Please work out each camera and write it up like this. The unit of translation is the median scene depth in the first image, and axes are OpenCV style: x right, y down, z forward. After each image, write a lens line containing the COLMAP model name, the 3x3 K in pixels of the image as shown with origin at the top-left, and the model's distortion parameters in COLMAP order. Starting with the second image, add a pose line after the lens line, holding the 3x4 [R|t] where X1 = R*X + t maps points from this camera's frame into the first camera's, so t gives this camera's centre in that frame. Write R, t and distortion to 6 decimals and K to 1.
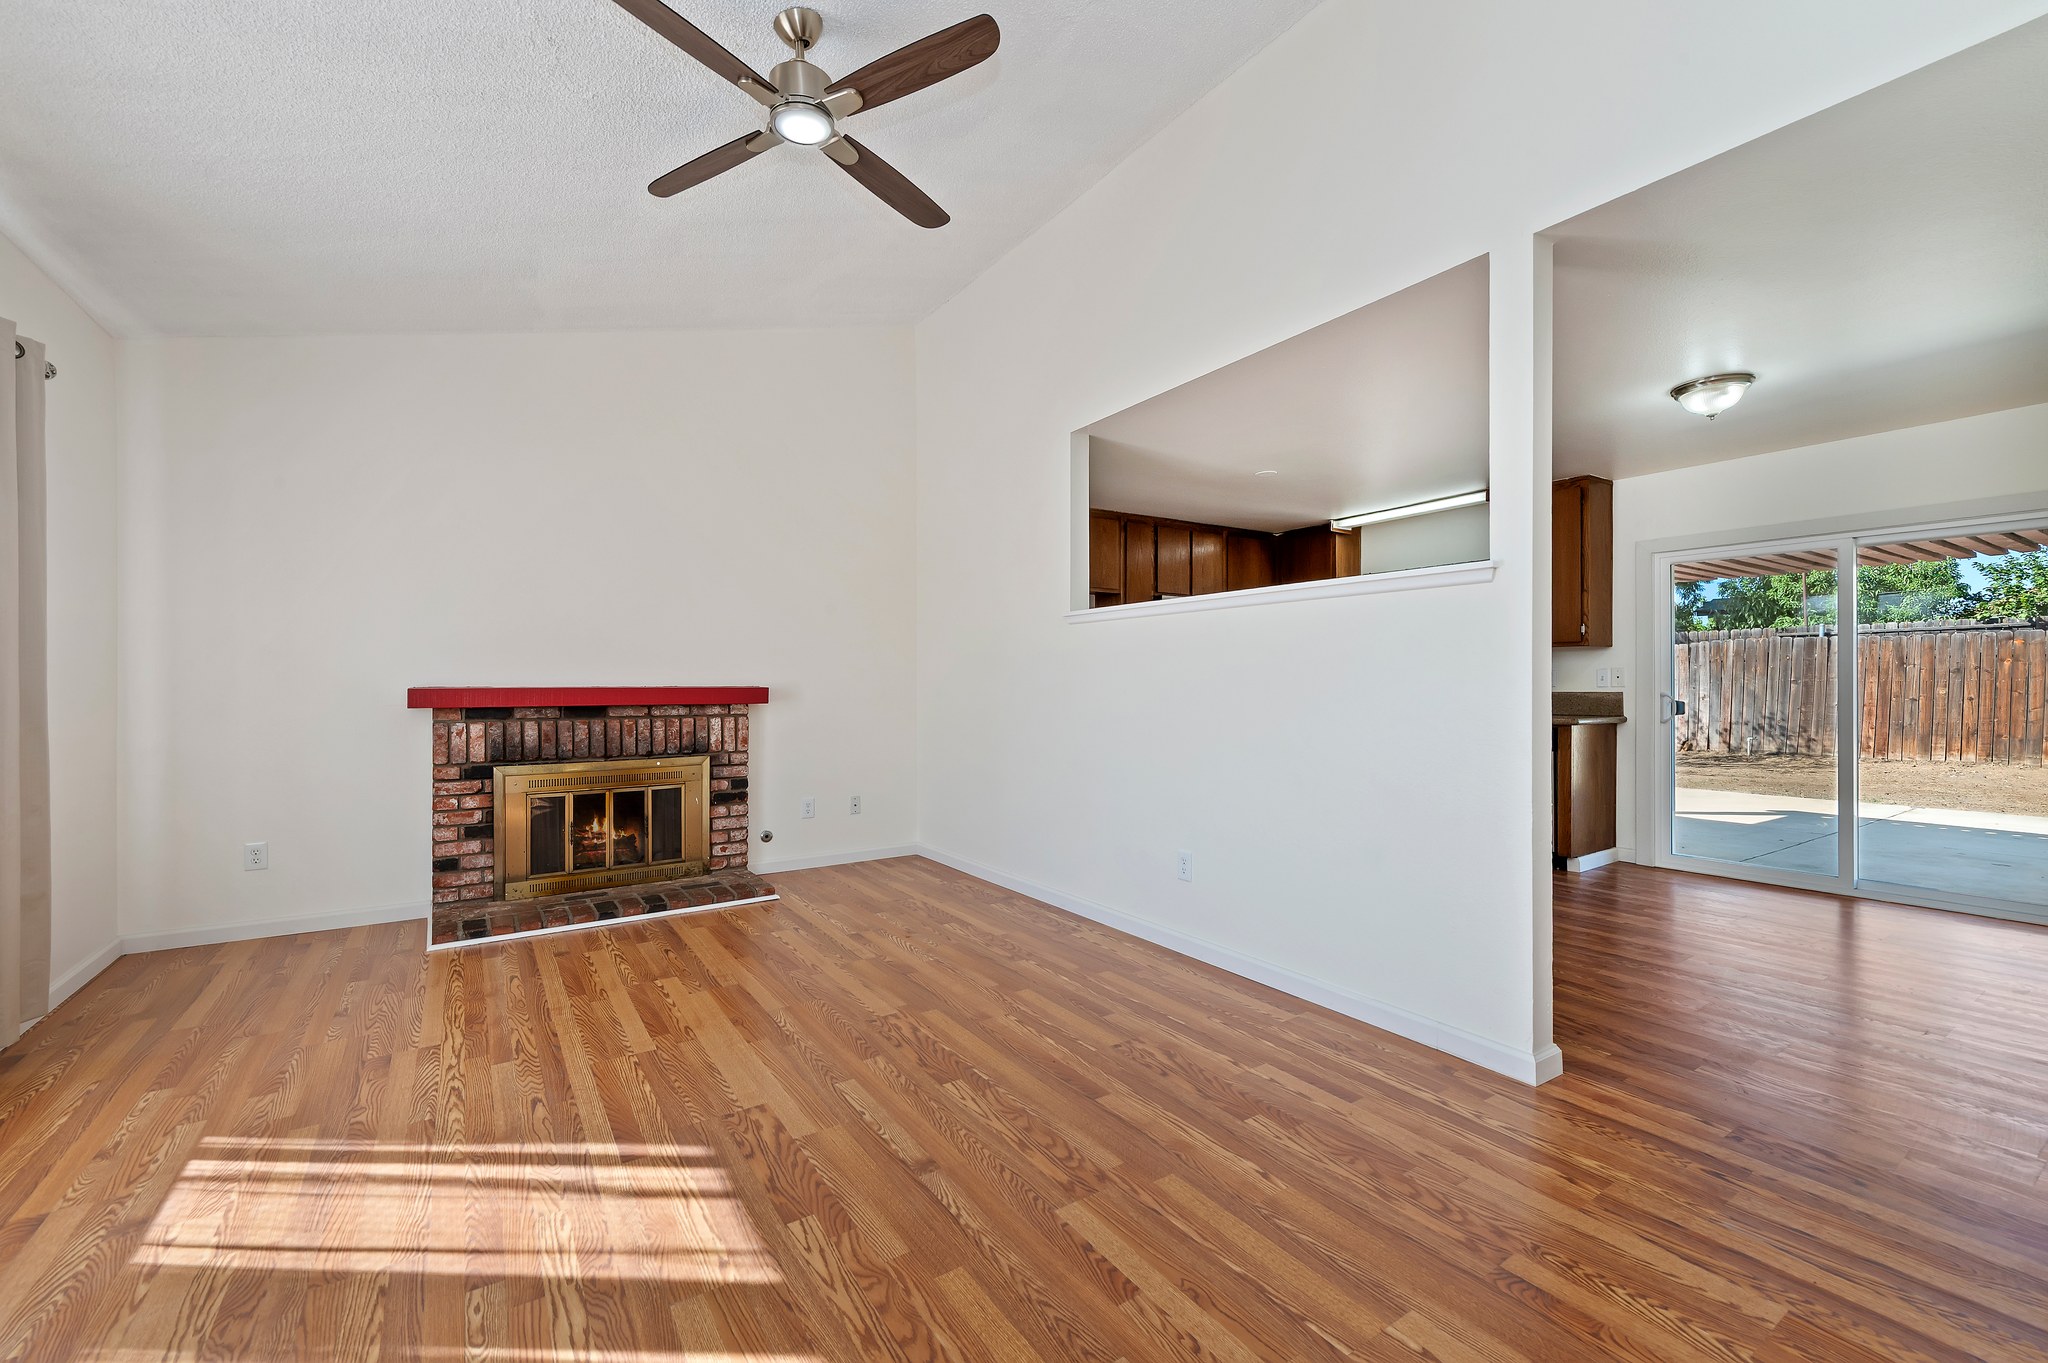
lens RADIAL K [[822.7, 0, 1006.7], [0, 822.7, 685.2], [0, 0, 1]] dist [0.013699, -0.004901]
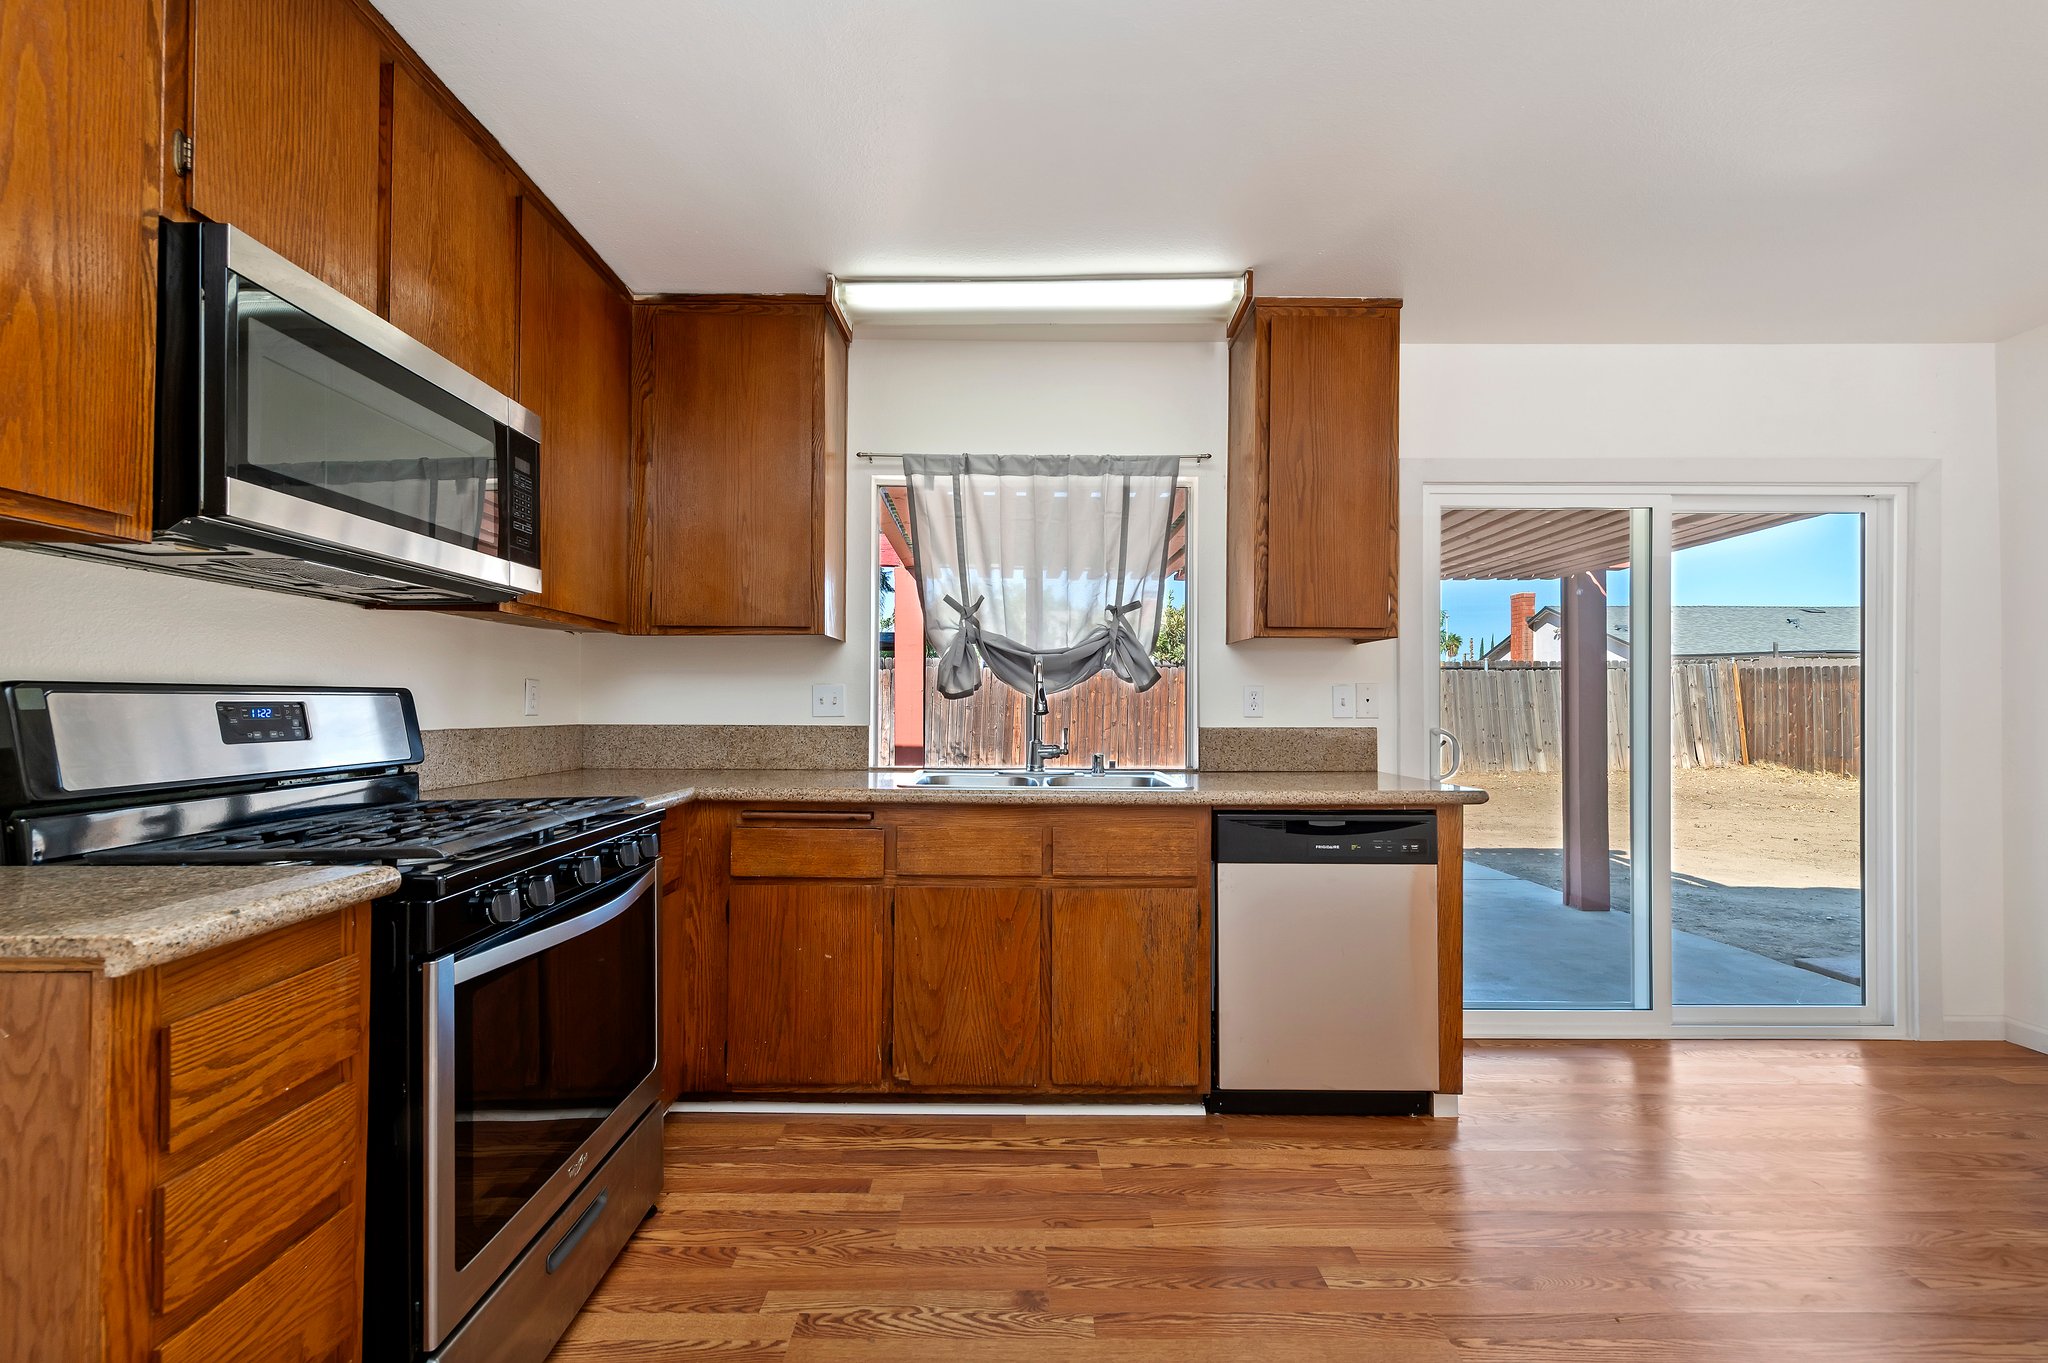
lens RADIAL K [[808.4, 0, 1007.4], [0, 808.4, 698.2], [0, 0, 1]] dist [0.013547, -0.006050]
pose [[0.546664, 0.014382, 0.837229, 0.129598], [-0.003595, 0.999884, -0.014829, -0.002102], [-0.837344, 0.005097, 0.546652, 0.736227]]
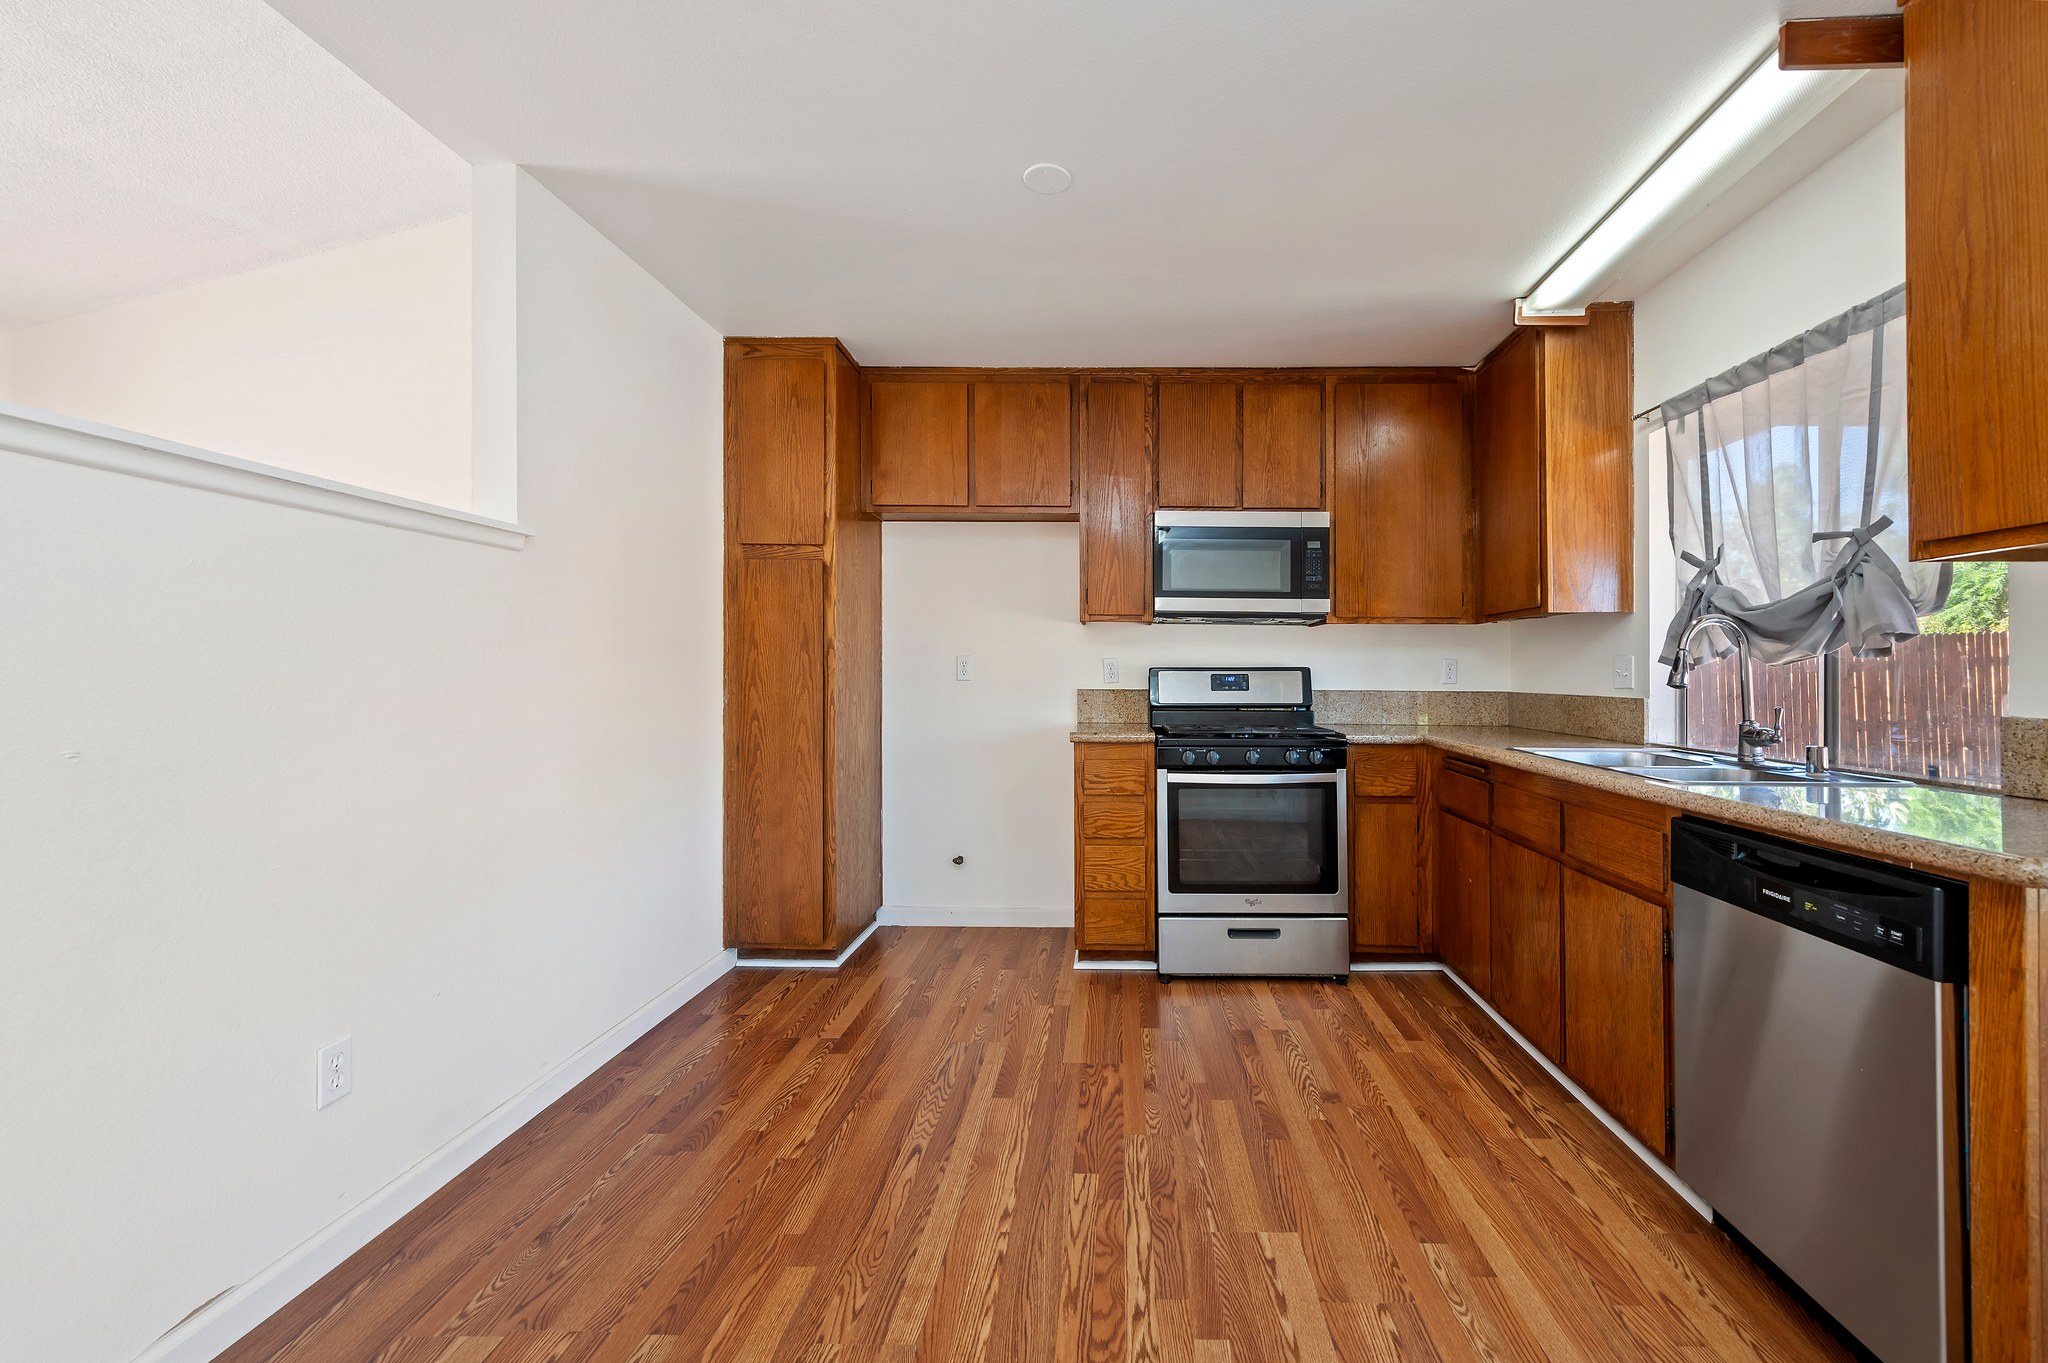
lens RADIAL K [[822.7, 0, 1101.0], [0, 822.7, 682.3], [0, 0, 1]] dist [0.013699, -0.004901]
pose [[0.829232, 0.014338, -0.558721, 0.451881], [-0.010324, 0.999893, 0.010337, -0.003487], [0.558810, -0.002804, 0.829291, 0.521629]]
